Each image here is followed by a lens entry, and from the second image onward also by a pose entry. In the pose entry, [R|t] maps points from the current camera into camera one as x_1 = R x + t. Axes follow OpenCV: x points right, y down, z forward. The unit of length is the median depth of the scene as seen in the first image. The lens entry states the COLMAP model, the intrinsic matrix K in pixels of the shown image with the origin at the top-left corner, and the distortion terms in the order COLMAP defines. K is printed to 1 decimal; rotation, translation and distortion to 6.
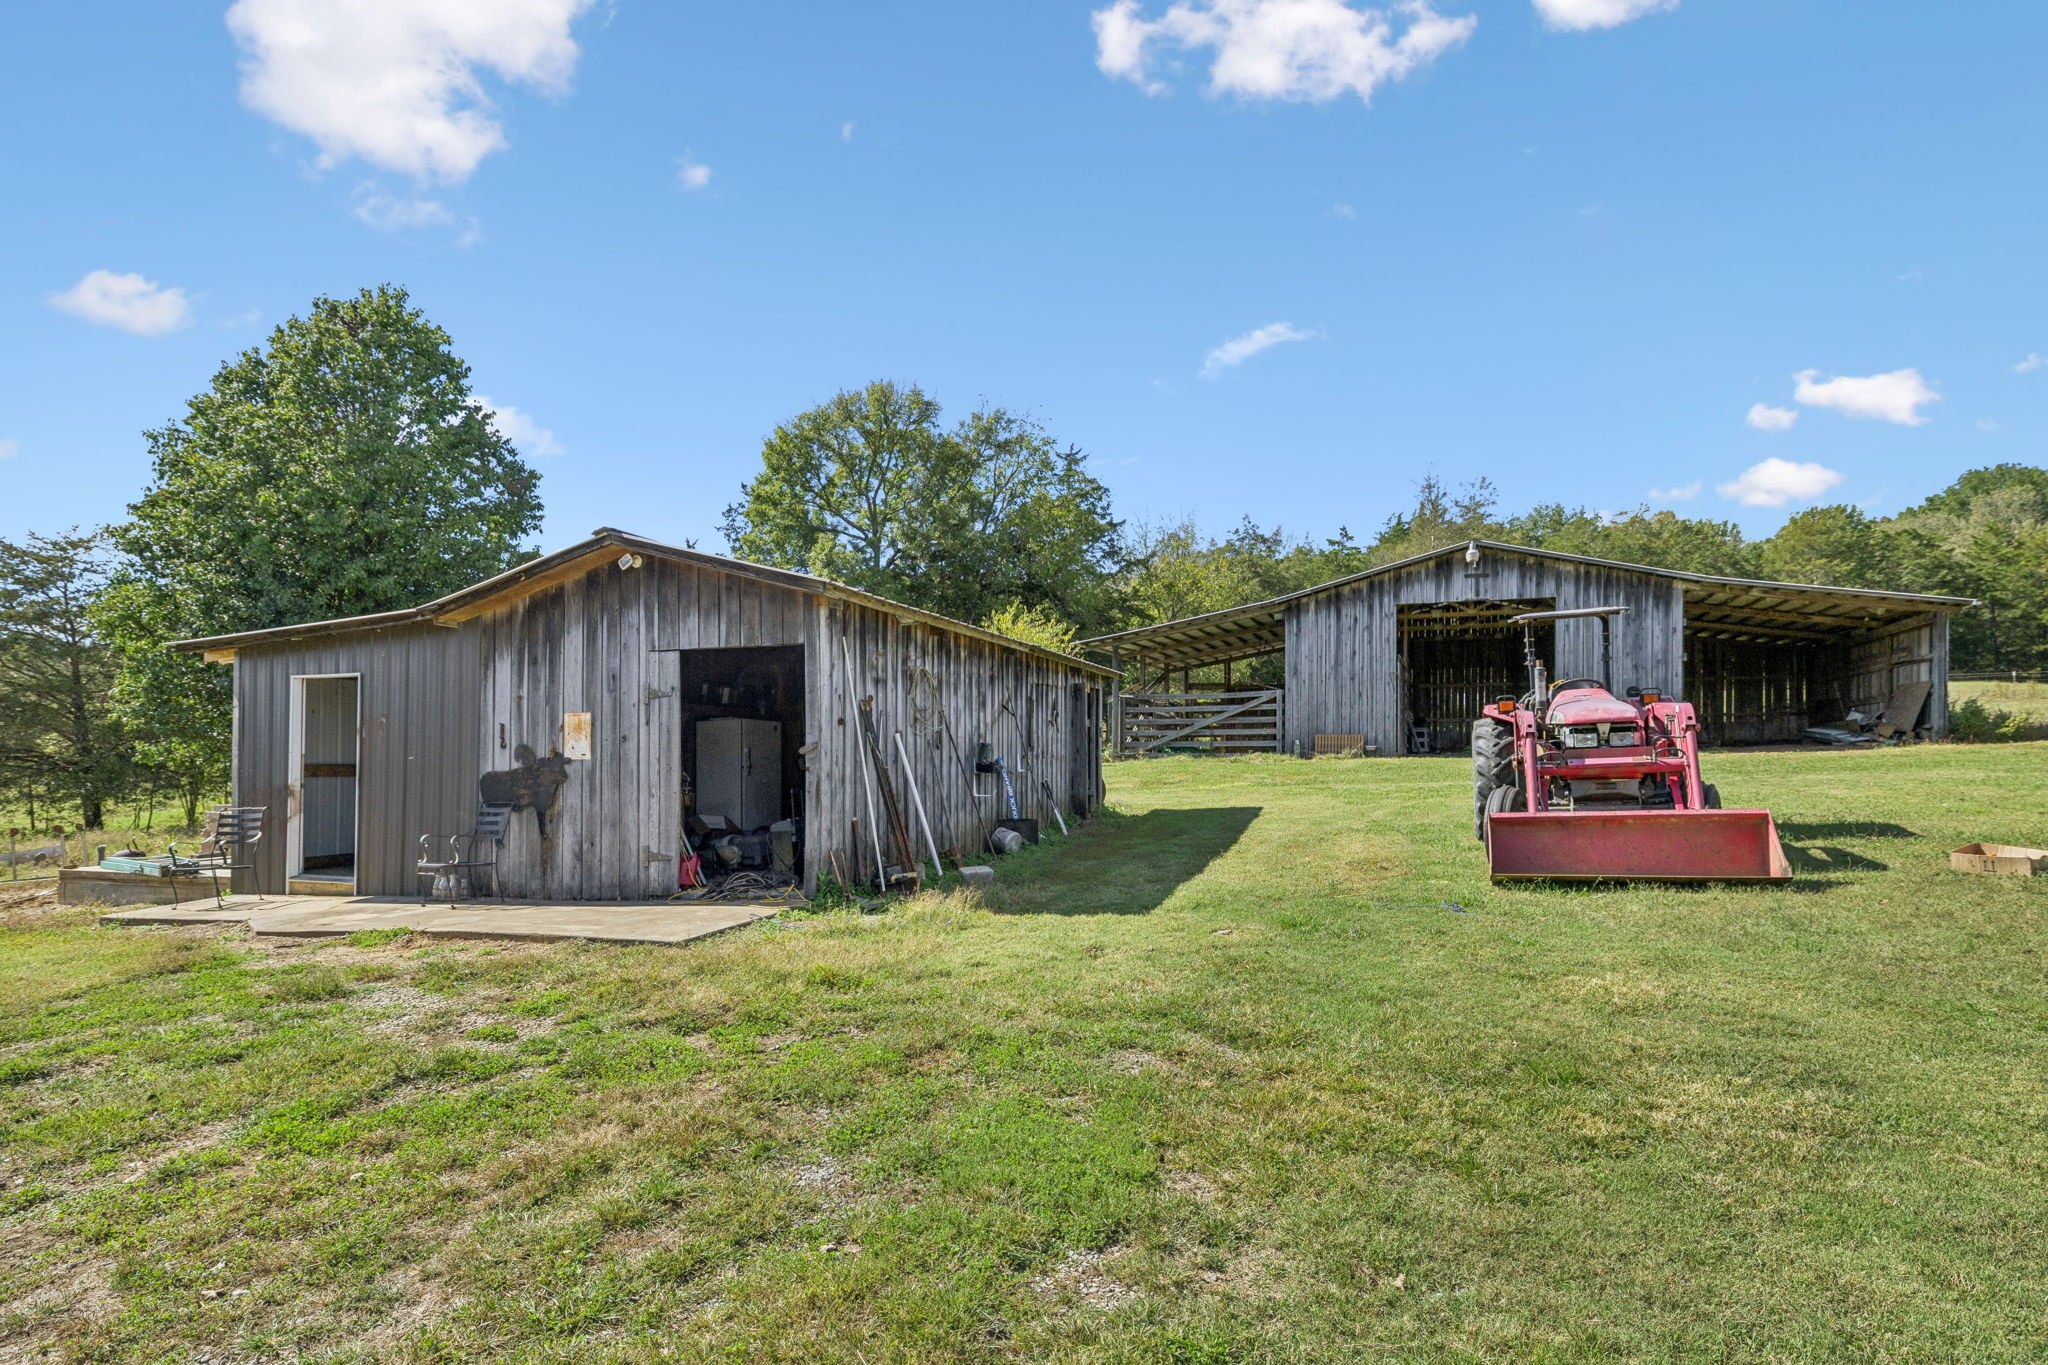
lens RADIAL K [[1001.7, 0, 1025.8], [0, 1001.7, 751.2], [0, 0, 1]] dist [-0.001697, -0.000331]
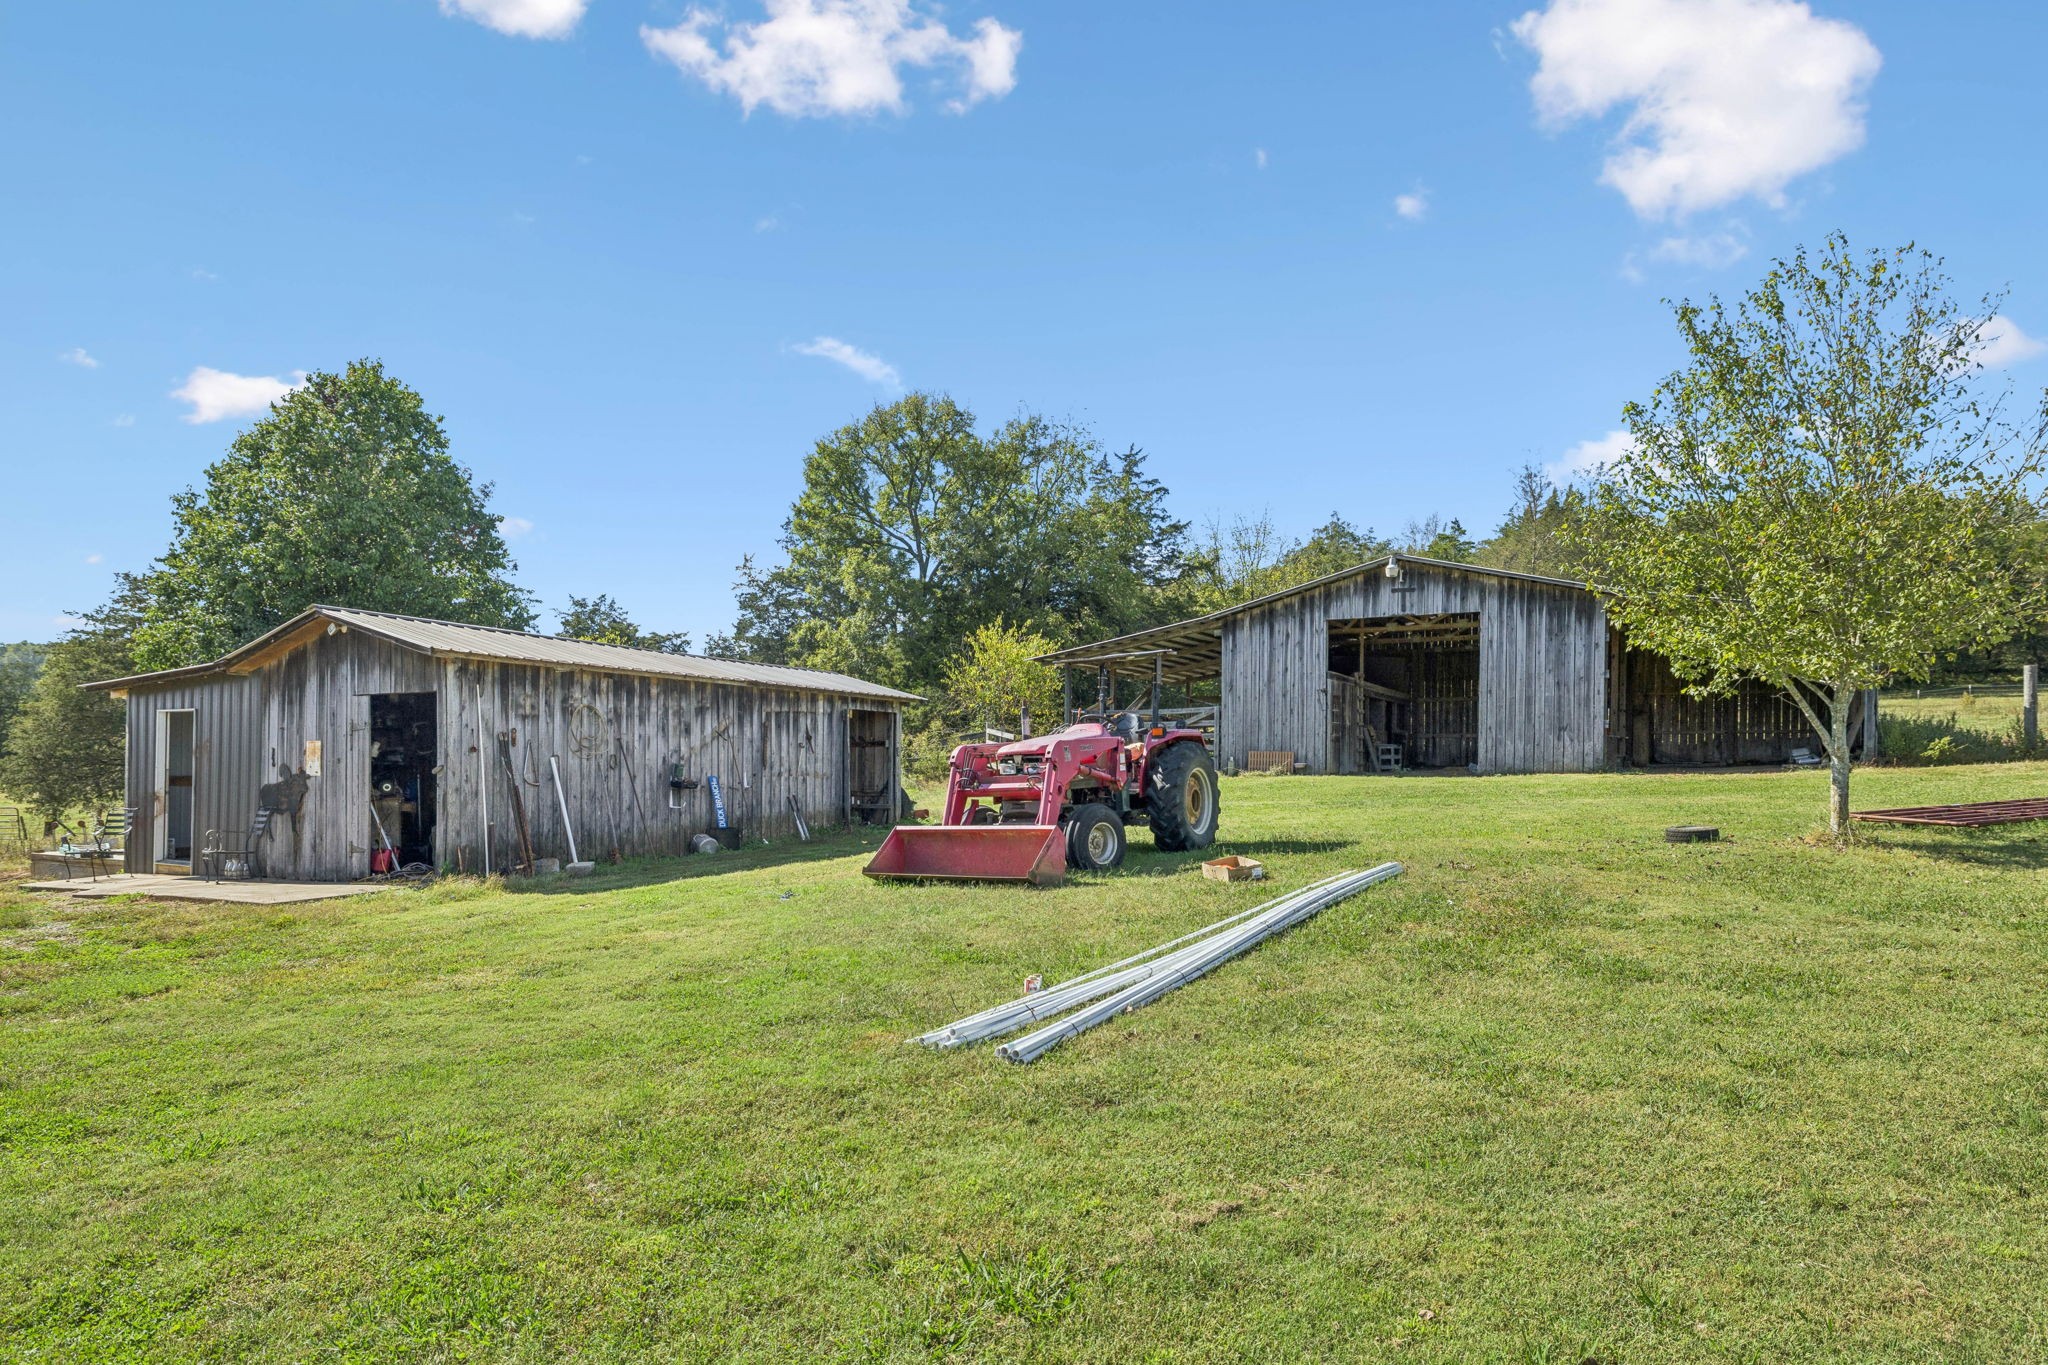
lens RADIAL K [[1076.1, 0, 1023.1], [0, 1076.1, 770.6], [0, 0, 1]] dist [-0.002005, 0.000039]
pose [[0.988761, 0.008863, -0.149241, 0.248552], [-0.007487, 0.999924, 0.009778, -0.006929], [0.149317, -0.008551, 0.988752, -0.097749]]
